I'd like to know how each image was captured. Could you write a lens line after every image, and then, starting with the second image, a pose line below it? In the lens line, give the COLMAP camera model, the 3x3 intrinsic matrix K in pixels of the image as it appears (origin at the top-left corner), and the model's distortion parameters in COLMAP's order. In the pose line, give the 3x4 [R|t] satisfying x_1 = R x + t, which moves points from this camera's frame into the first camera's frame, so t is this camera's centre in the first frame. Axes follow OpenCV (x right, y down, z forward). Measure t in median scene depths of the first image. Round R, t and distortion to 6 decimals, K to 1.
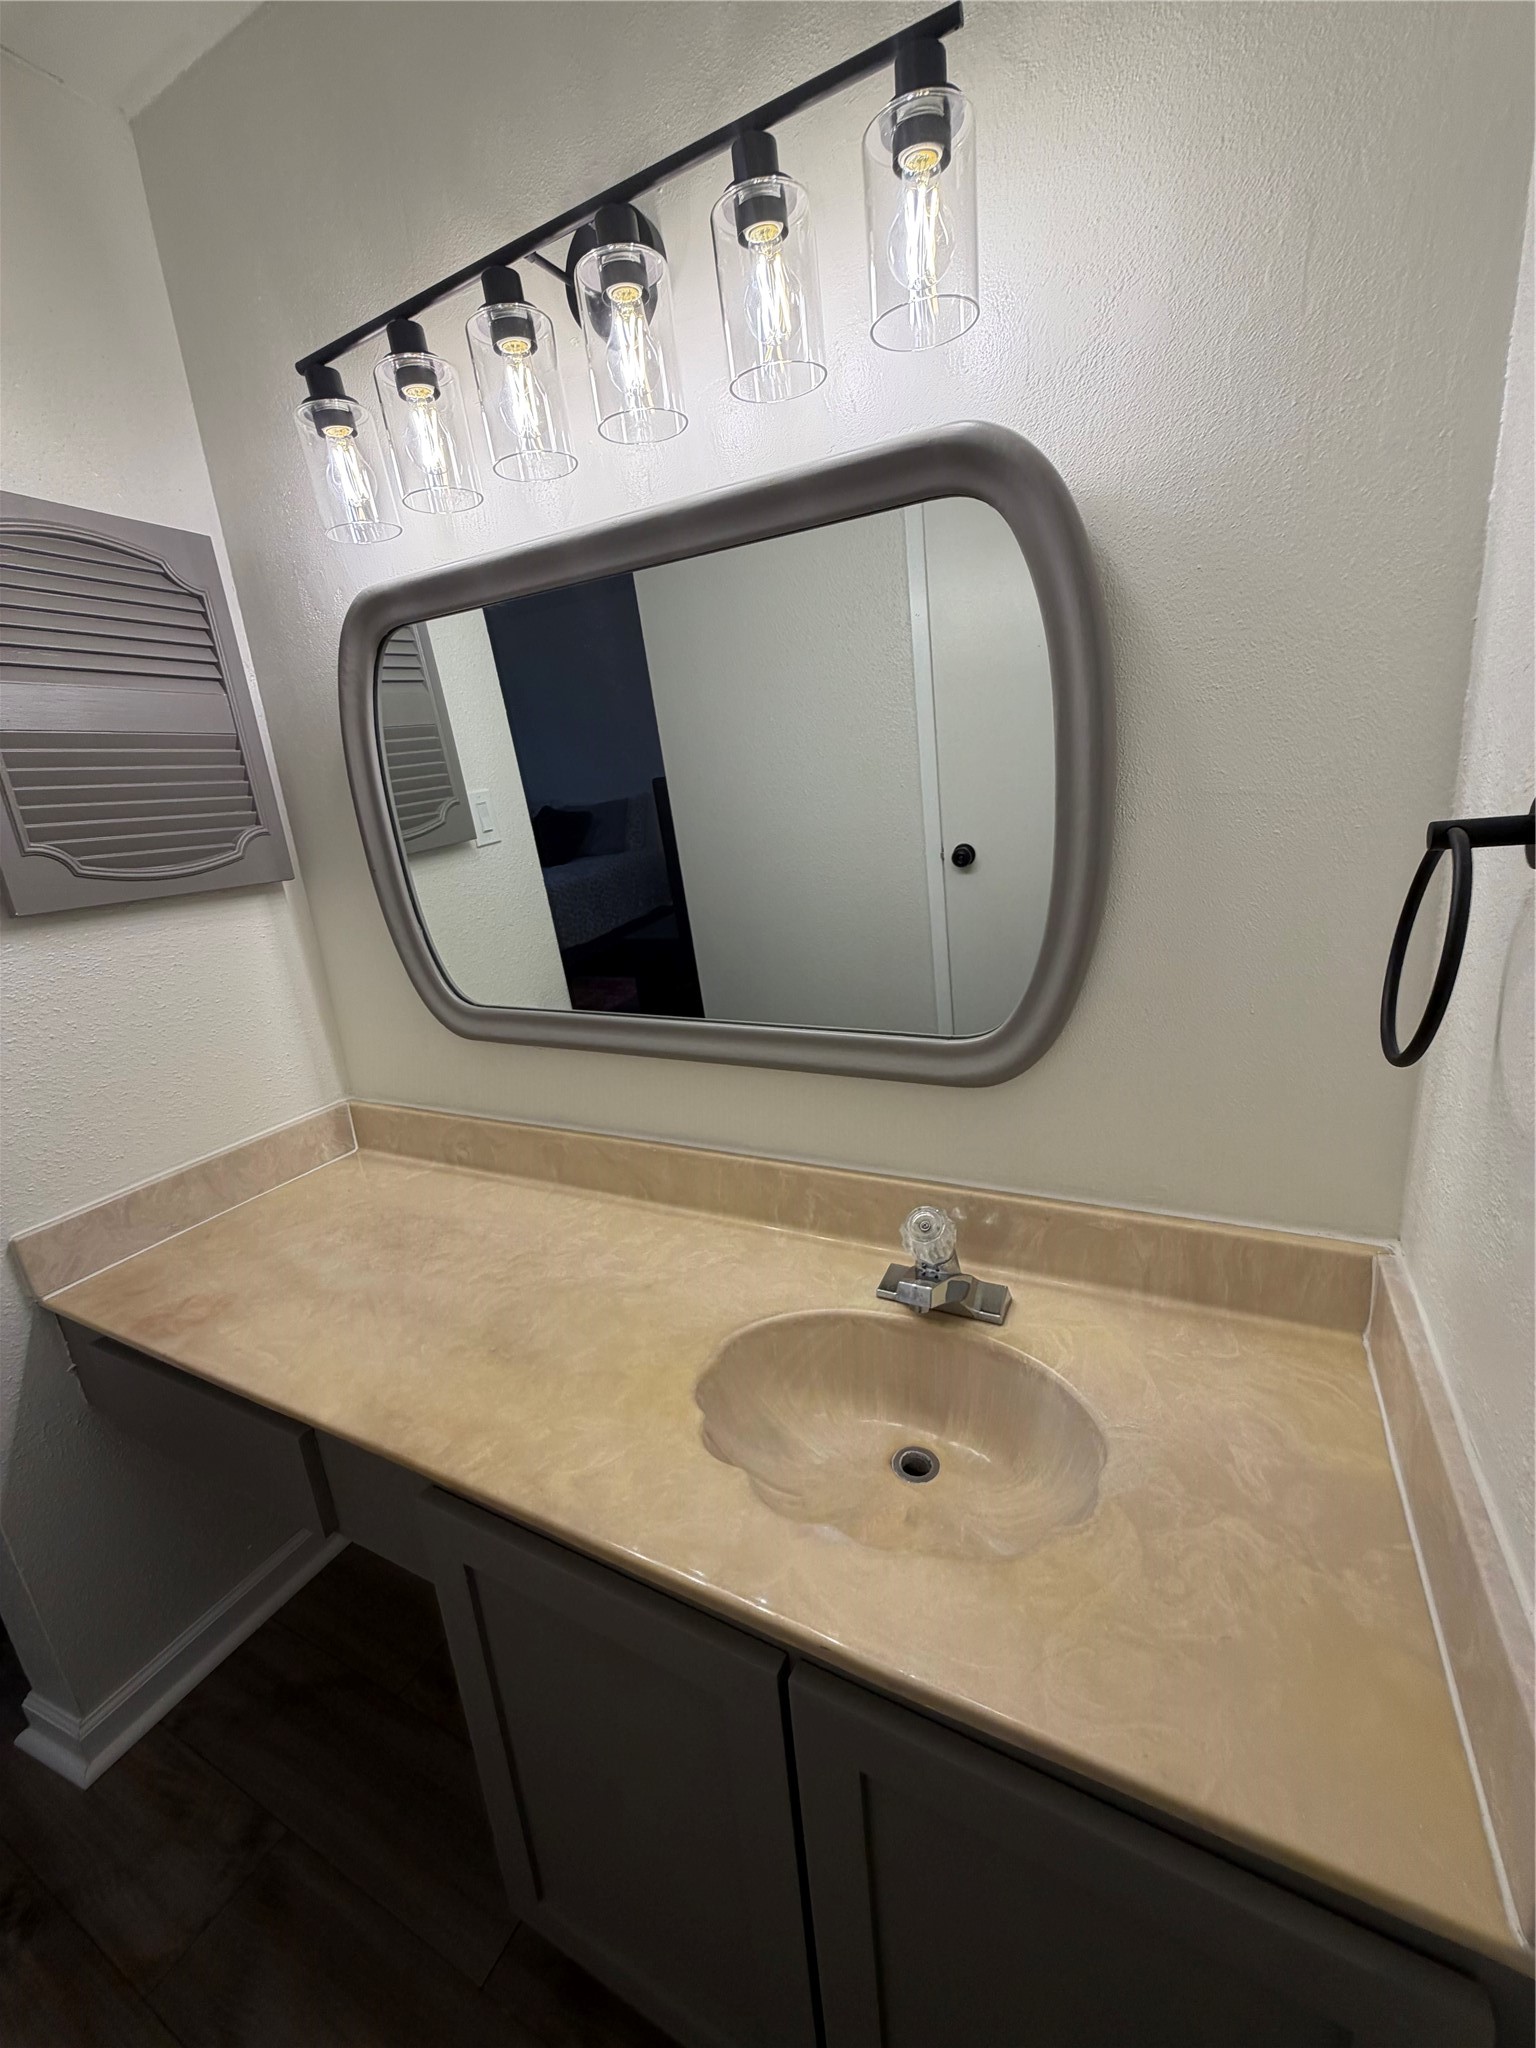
lens RADIAL K [[811.6, 0, 770.3], [0, 811.6, 1018.9], [0, 0, 1]] dist [0.001432, -0.000626]
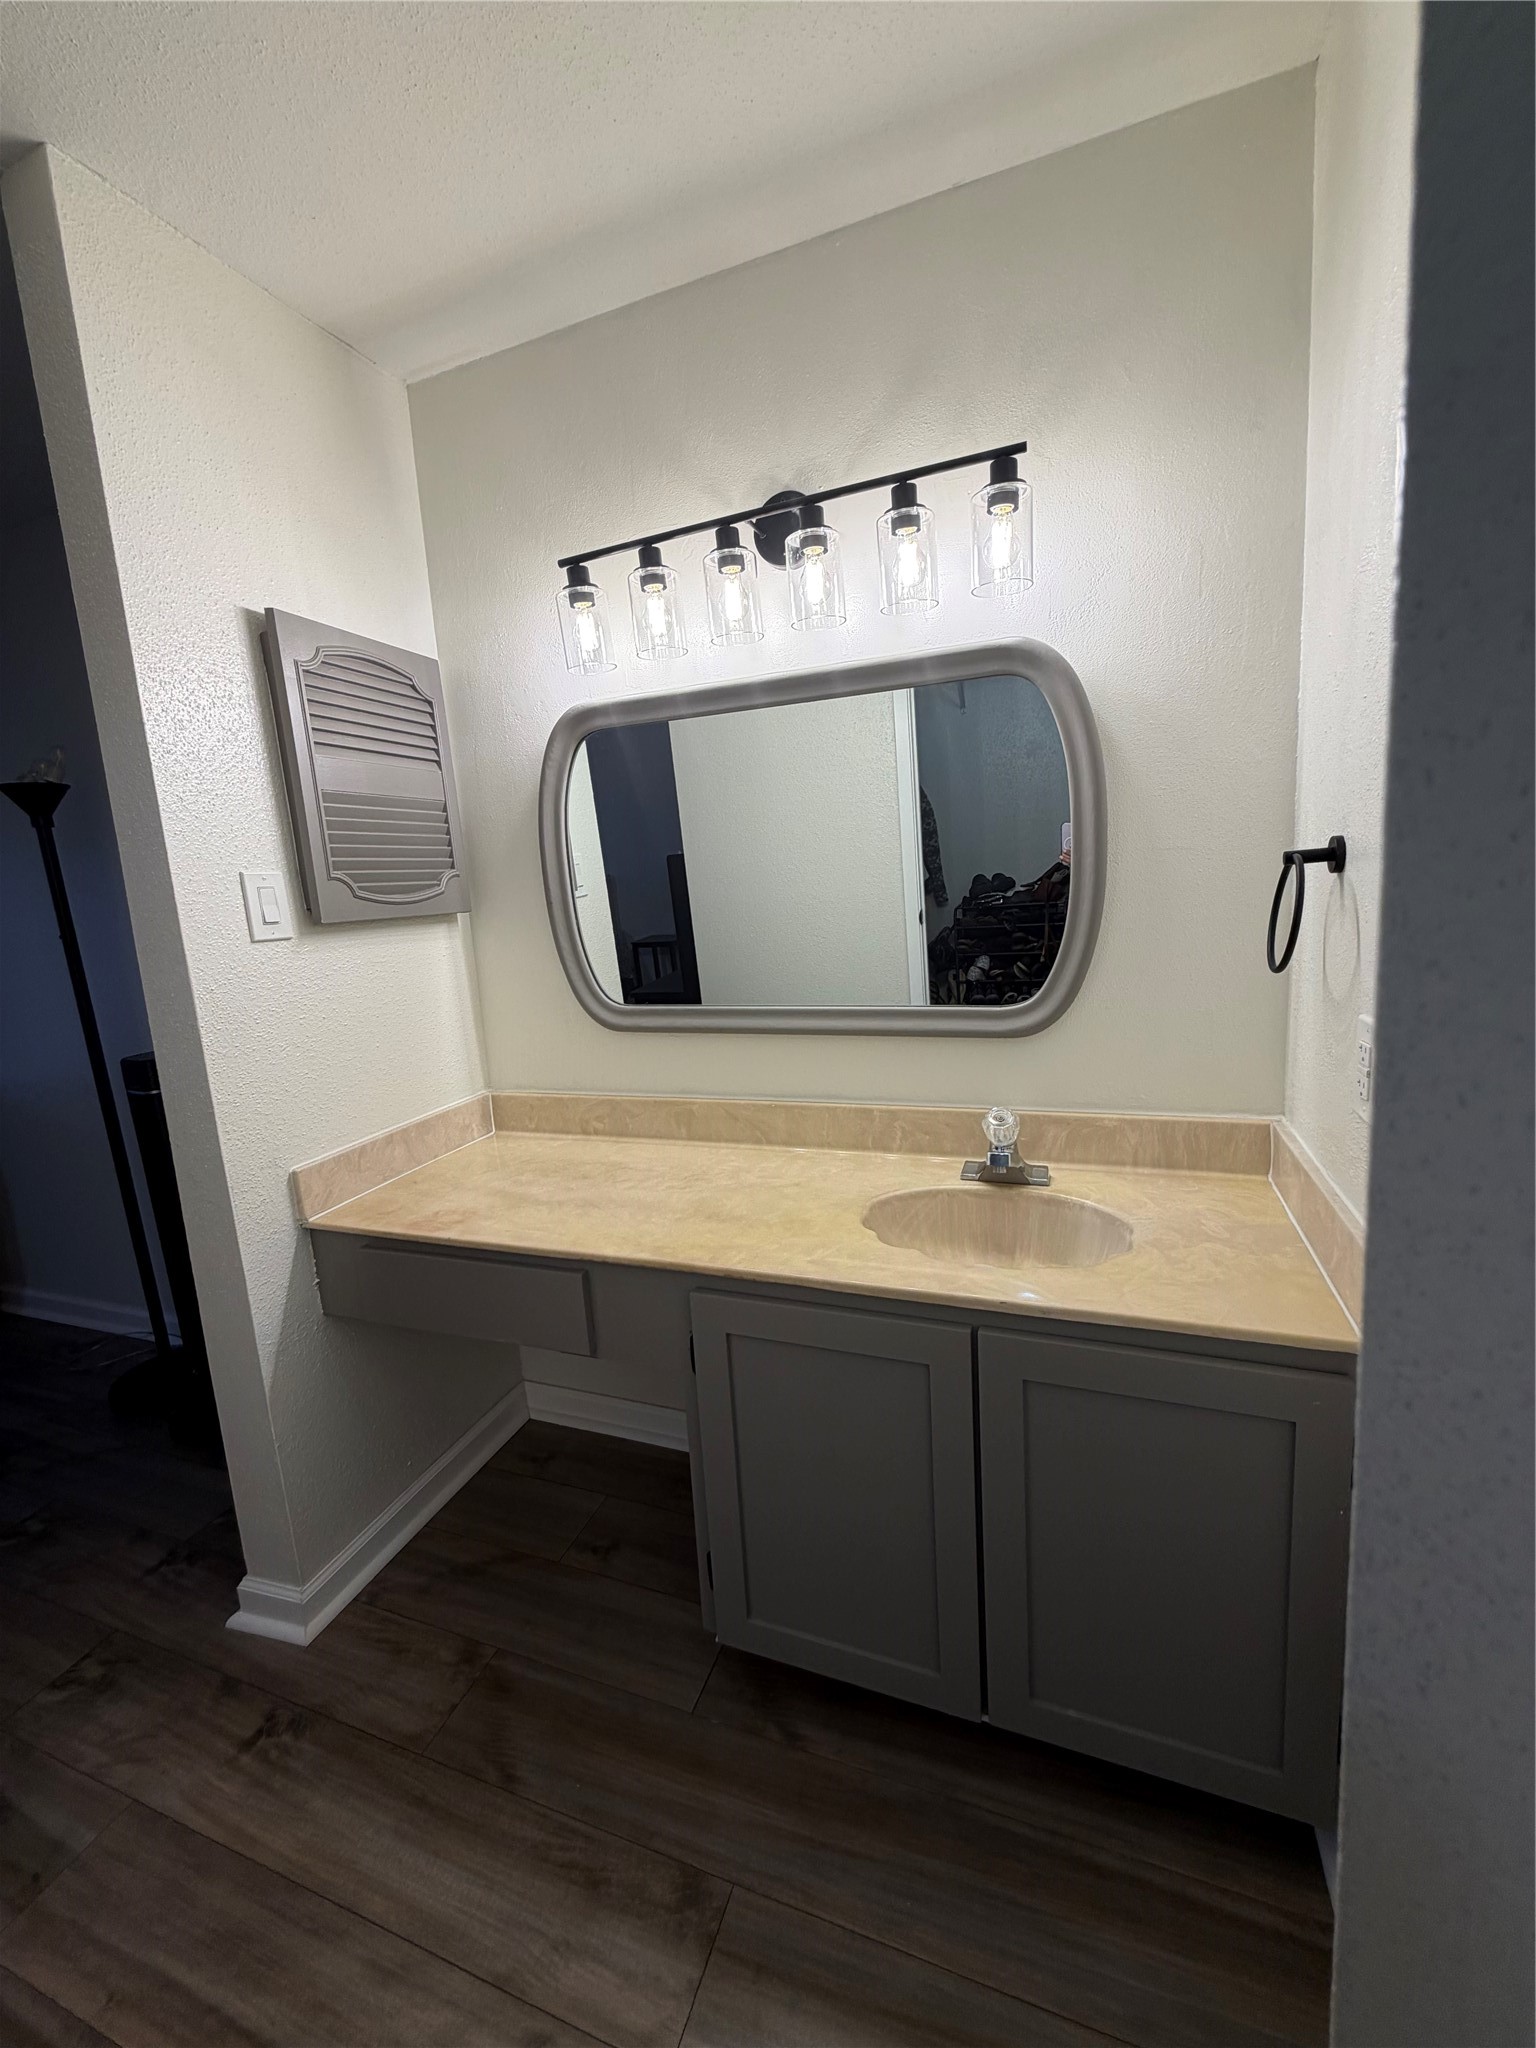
lens RADIAL K [[811.6, 0, 767.1], [0, 811.6, 1018.2], [0, 0, 1]] dist [0.001432, -0.000626]
pose [[0.993661, 0.004093, 0.112342, -0.333883], [0.008653, 0.993588, -0.112729, 0.185232], [-0.112083, 0.112987, 0.987254, -0.391135]]
